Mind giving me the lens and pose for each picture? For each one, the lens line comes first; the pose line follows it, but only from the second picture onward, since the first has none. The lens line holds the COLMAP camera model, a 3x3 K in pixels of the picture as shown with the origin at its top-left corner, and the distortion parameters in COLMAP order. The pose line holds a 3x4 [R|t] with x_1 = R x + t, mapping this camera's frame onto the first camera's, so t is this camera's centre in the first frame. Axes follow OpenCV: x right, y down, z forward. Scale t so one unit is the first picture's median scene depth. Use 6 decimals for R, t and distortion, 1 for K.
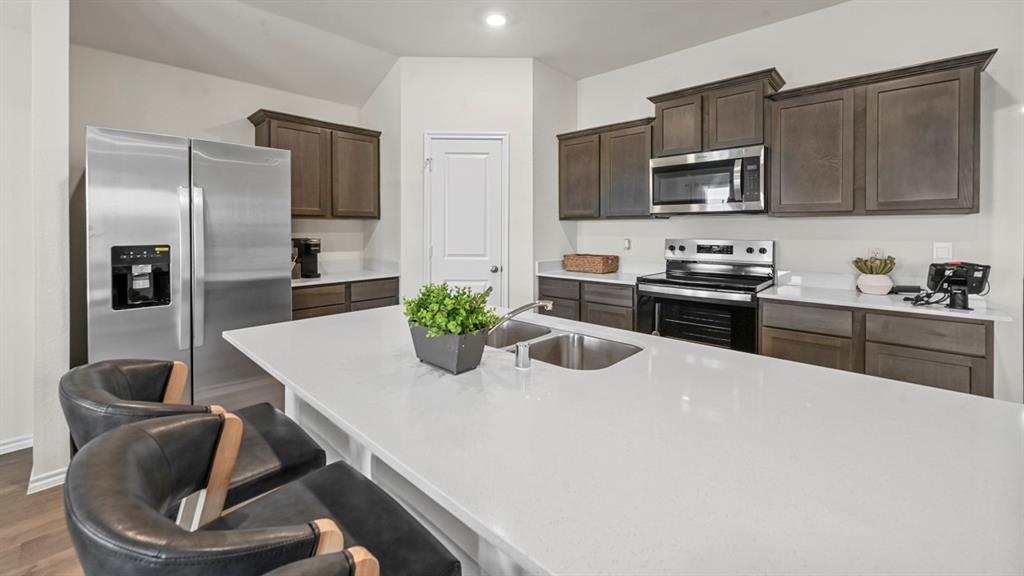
lens RADIAL K [[404.0, 0, 509.2], [0, 404.0, 233.5], [0, 0, 1]] dist [0.000140, 0.000207]
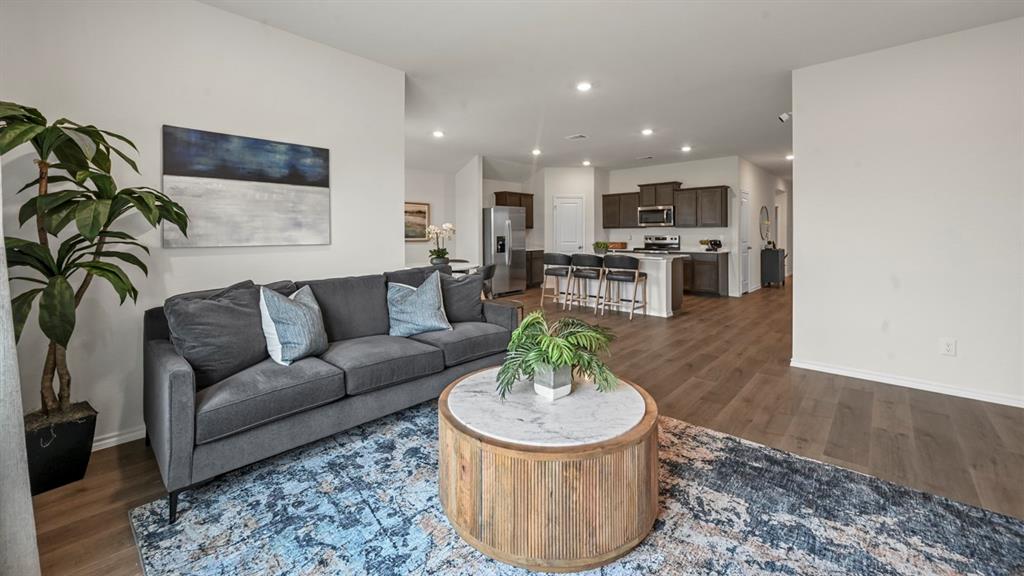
lens RADIAL K [[404.0, 0, 509.2], [0, 404.0, 233.5], [0, 0, 1]] dist [0.000140, 0.000207]
pose [[0.999993, -0.003418, -0.001271, -0.604122], [0.003400, 0.999902, -0.013573, 0.039420], [0.001318, 0.013569, 0.999907, -2.003582]]
